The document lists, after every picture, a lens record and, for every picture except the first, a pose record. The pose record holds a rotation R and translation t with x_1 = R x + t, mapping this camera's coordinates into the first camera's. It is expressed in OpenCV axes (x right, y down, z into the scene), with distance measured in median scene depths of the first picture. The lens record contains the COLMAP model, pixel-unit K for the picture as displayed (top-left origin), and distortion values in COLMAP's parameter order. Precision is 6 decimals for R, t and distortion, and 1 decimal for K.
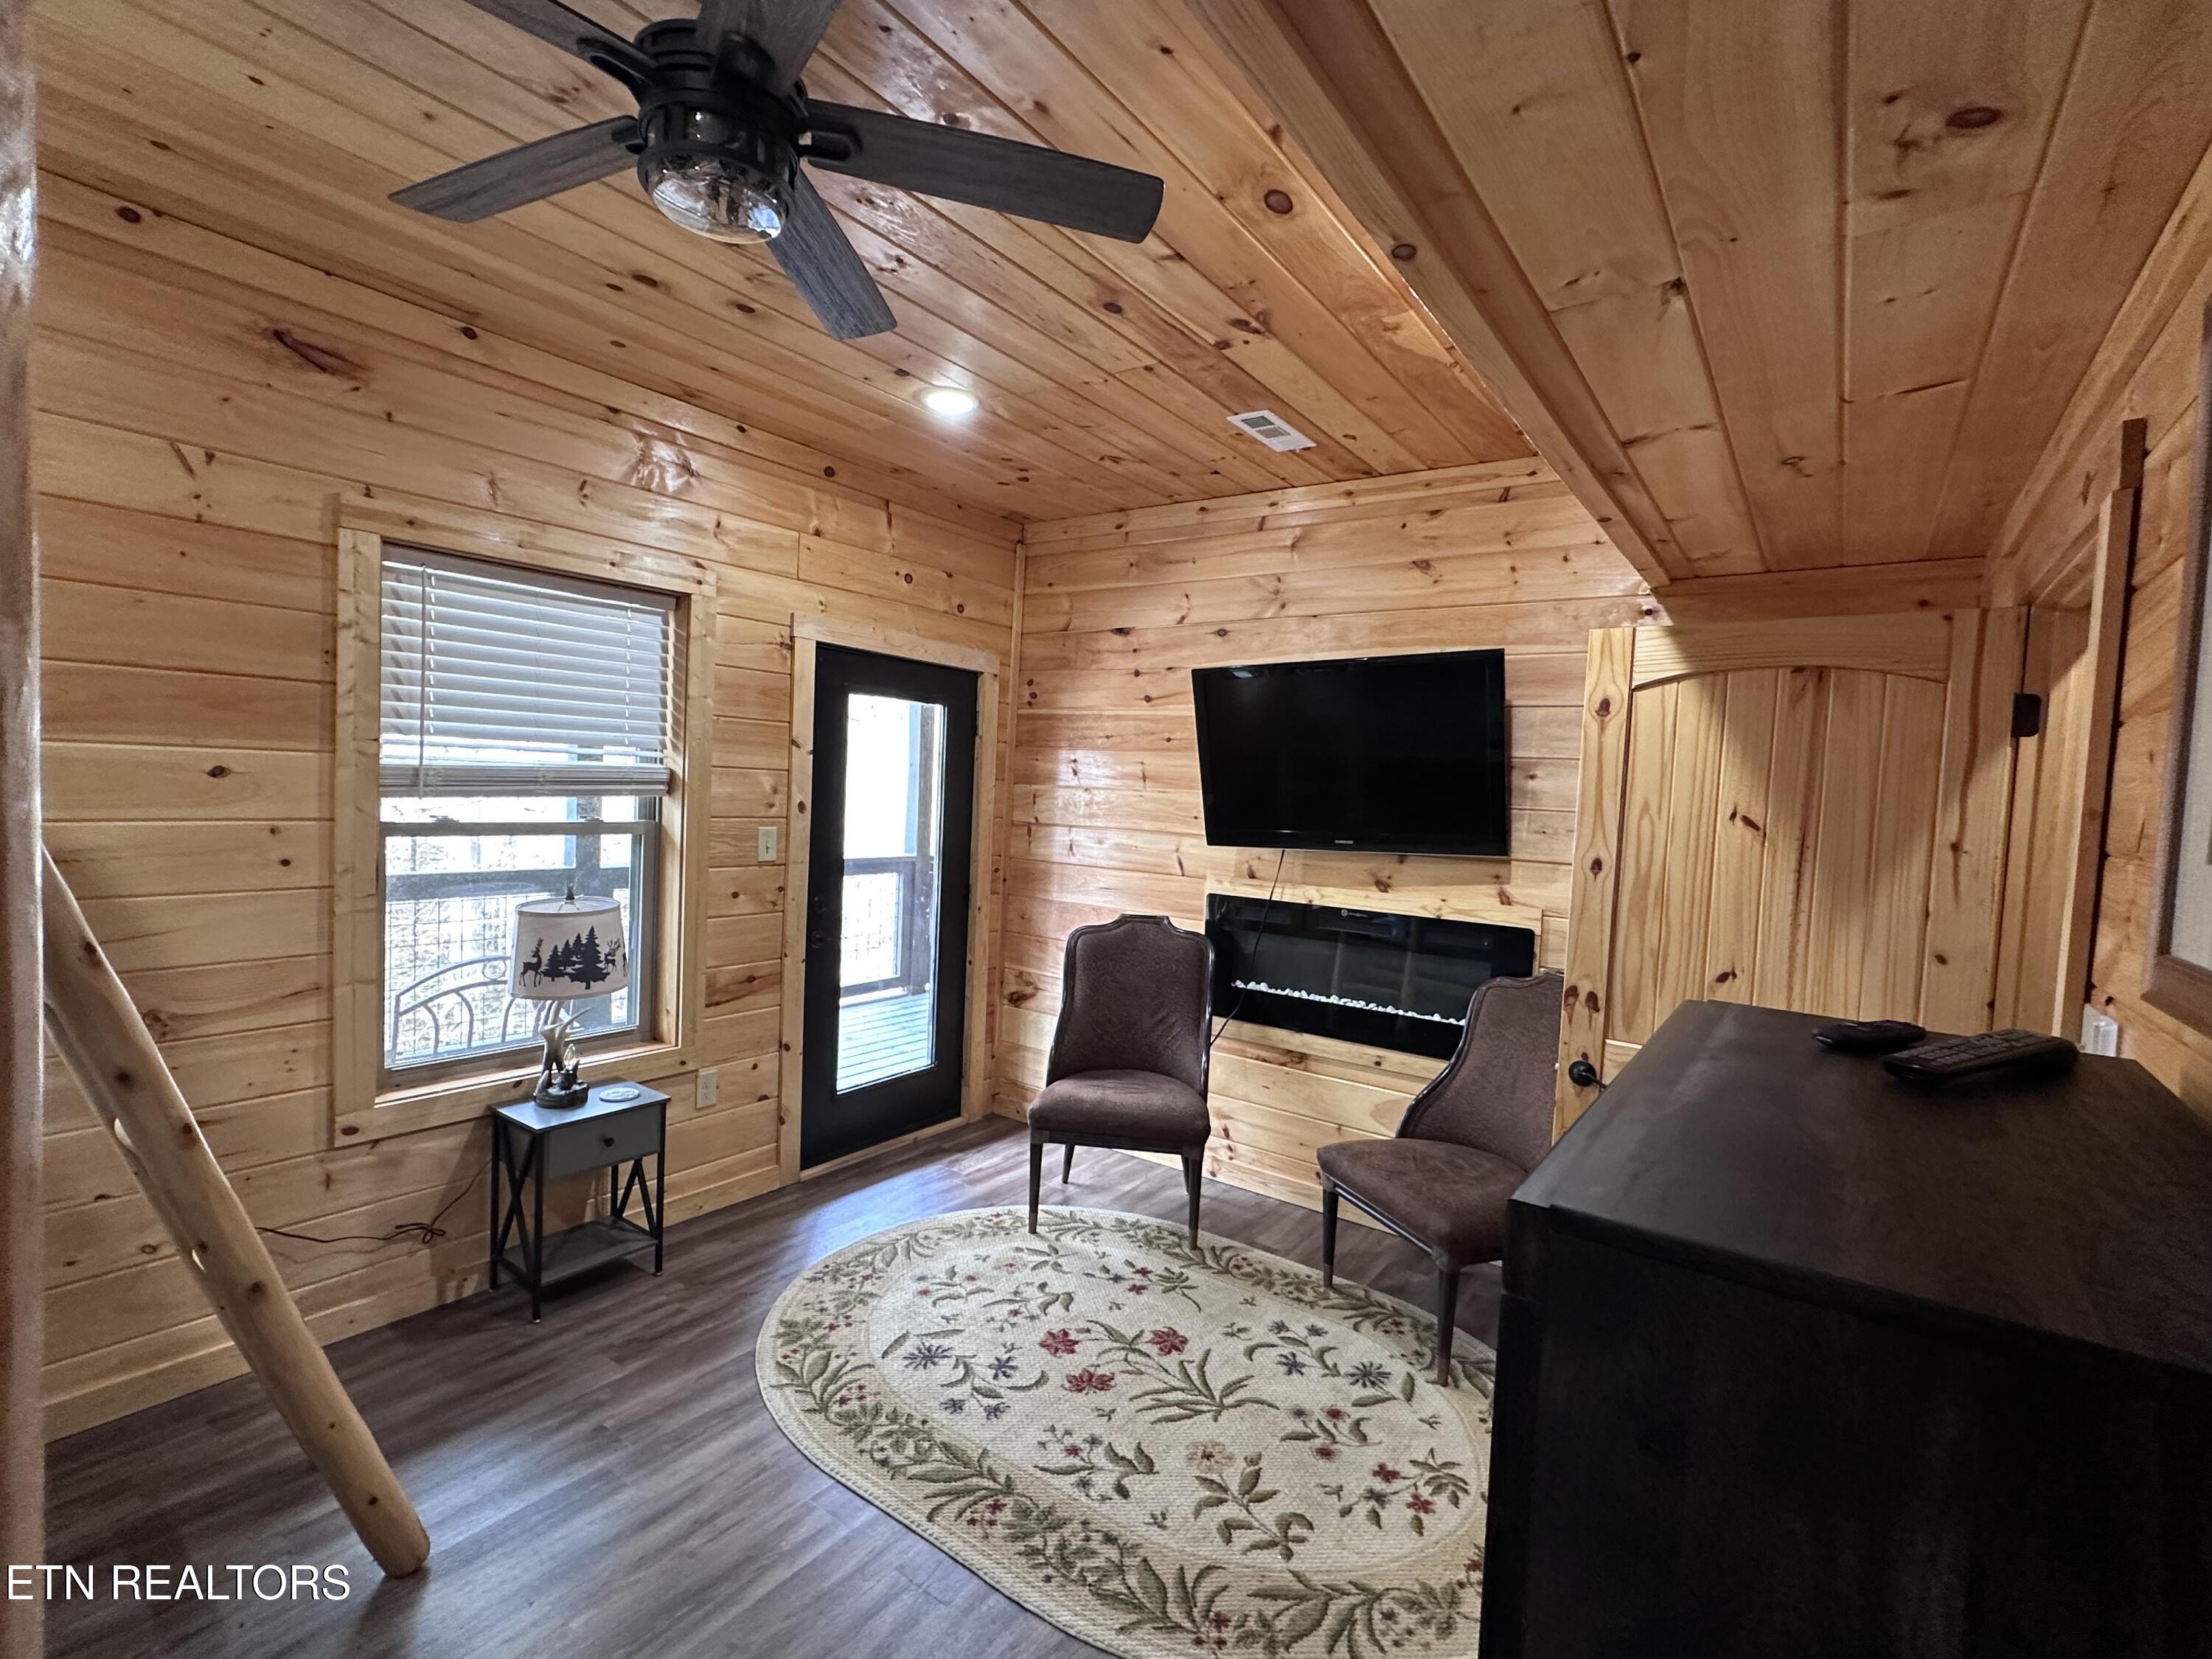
lens RADIAL K [[1012.5, 0, 1104.2], [0, 1012.5, 835.0], [0, 0, 1]] dist [-0.002499, 0.001116]
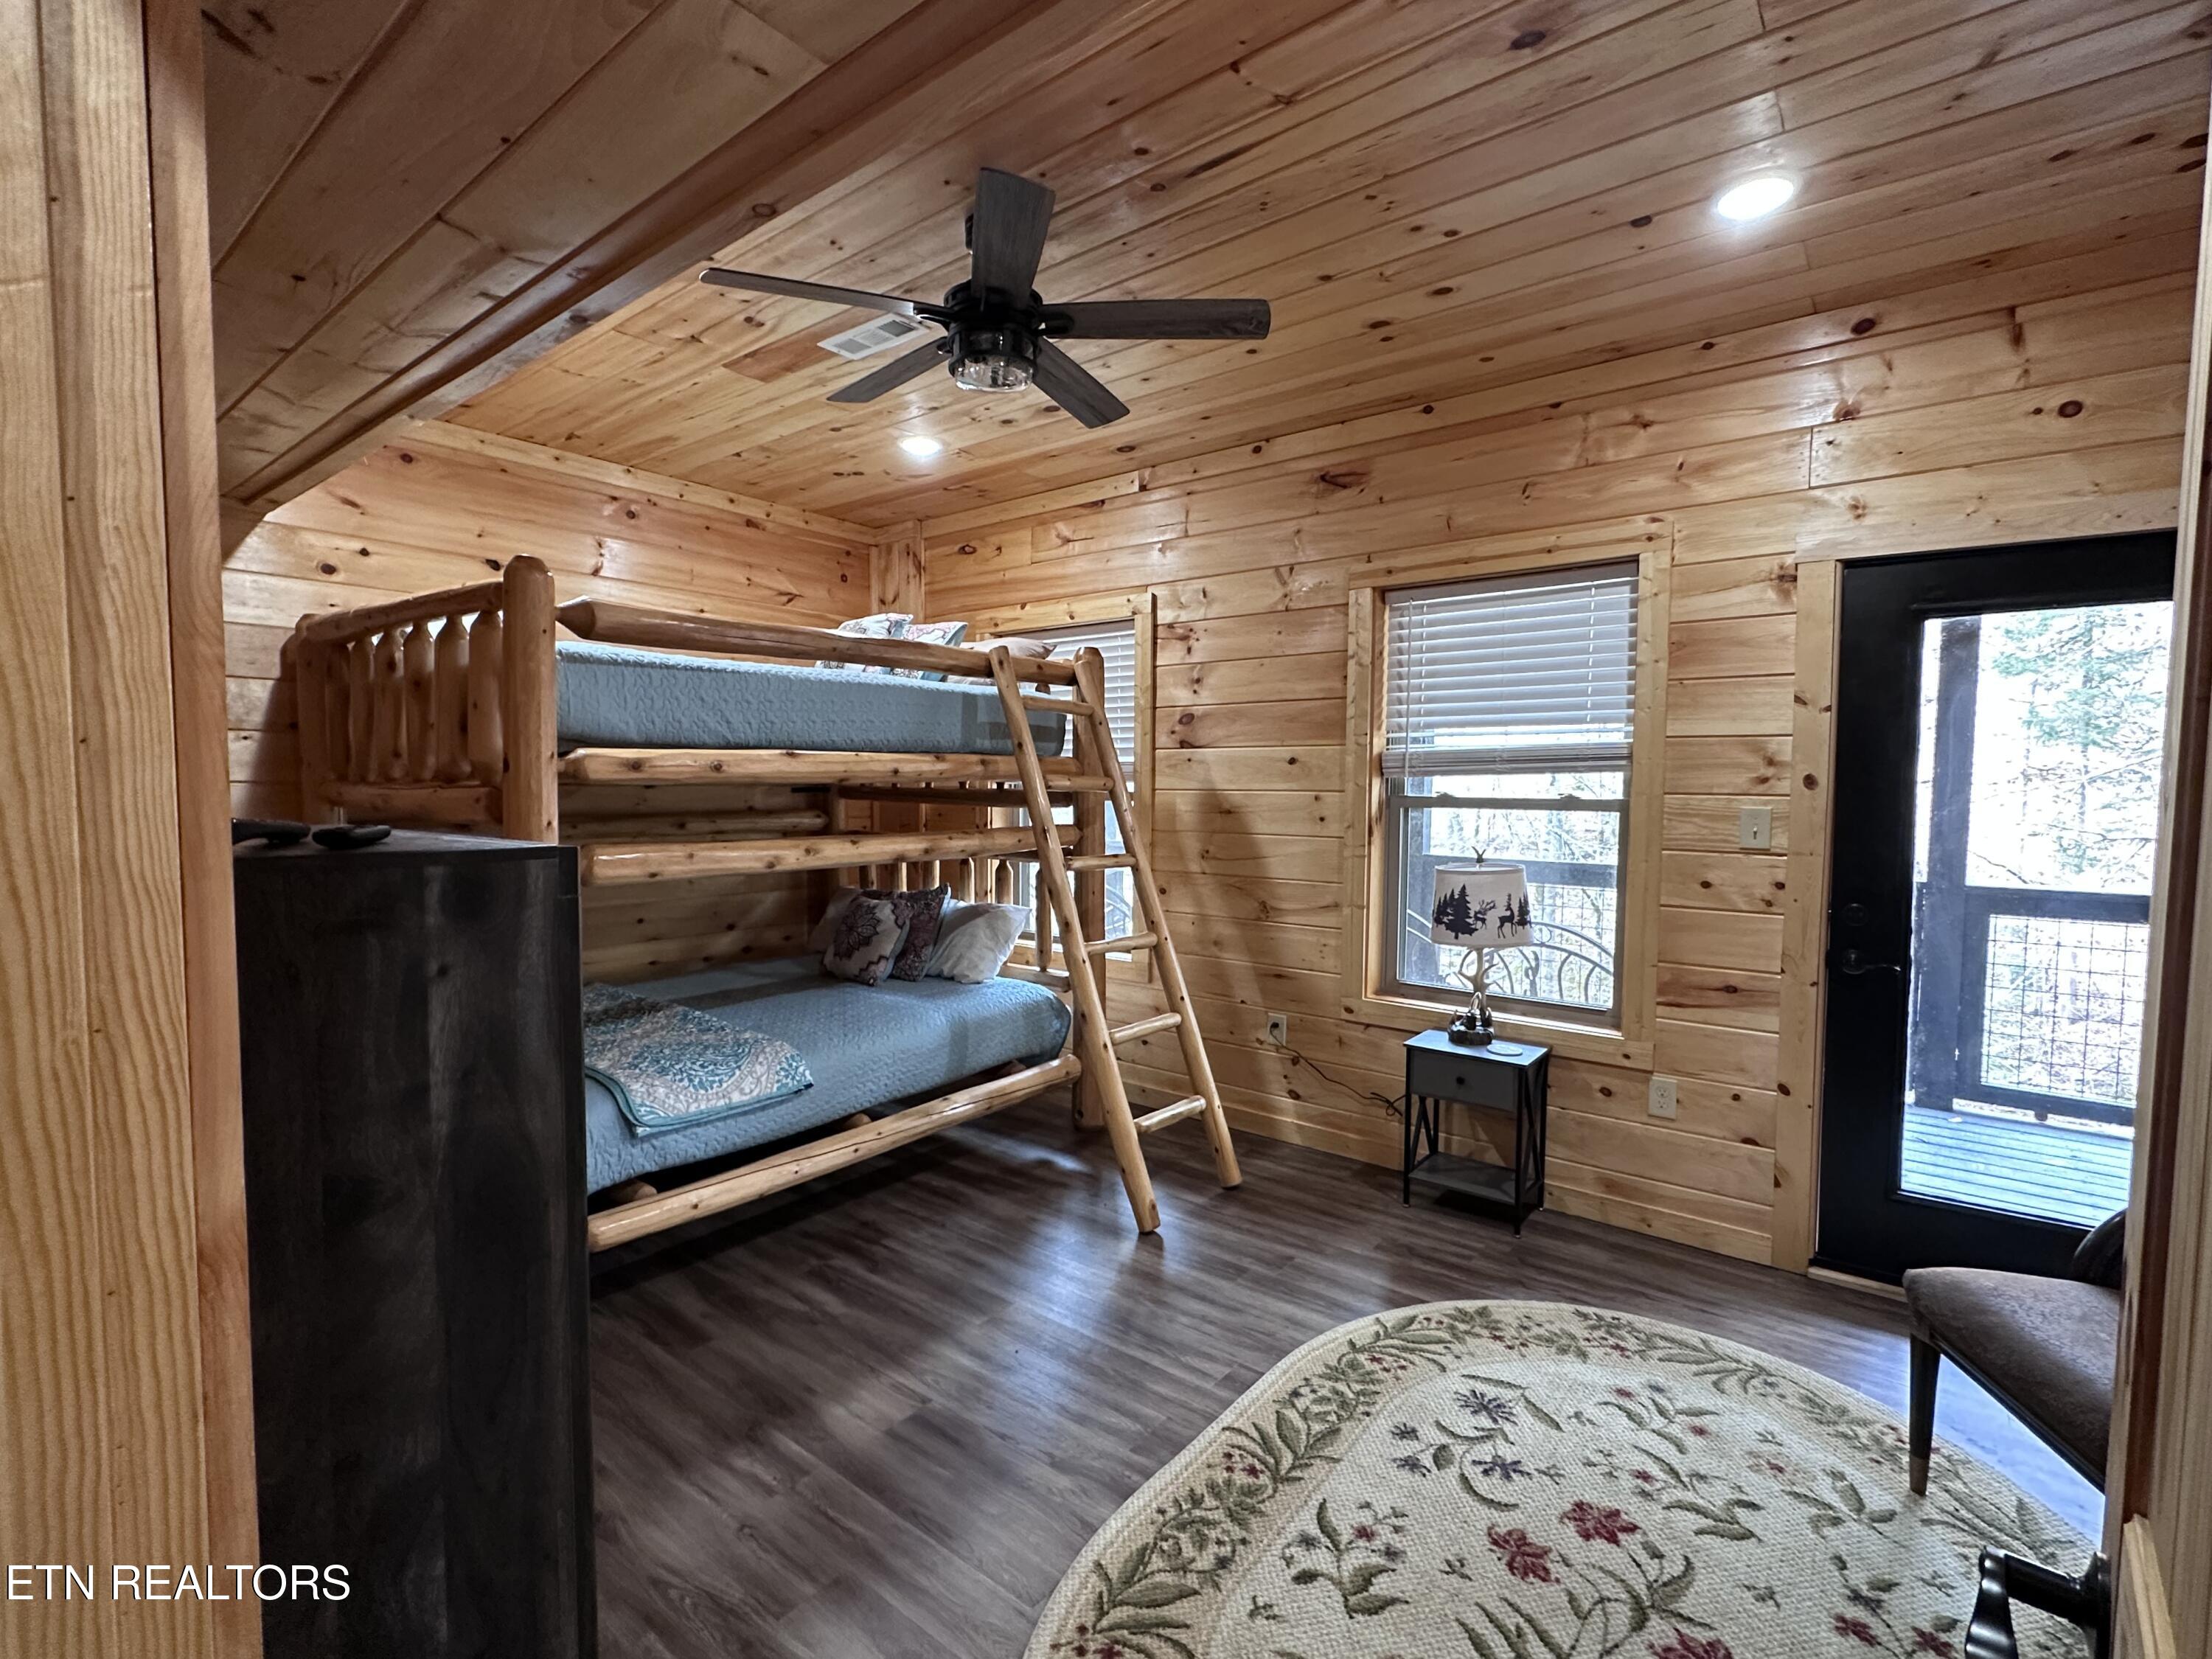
lens RADIAL K [[1012.5, 0, 1107.2], [0, 1012.5, 834.6], [0, 0, 1]] dist [-0.002499, 0.001116]
pose [[-0.046014, 0.005549, -0.998925, 0.695455], [-0.061489, 0.998073, 0.008377, 0.054871], [0.997047, 0.061809, -0.045584, 0.714348]]
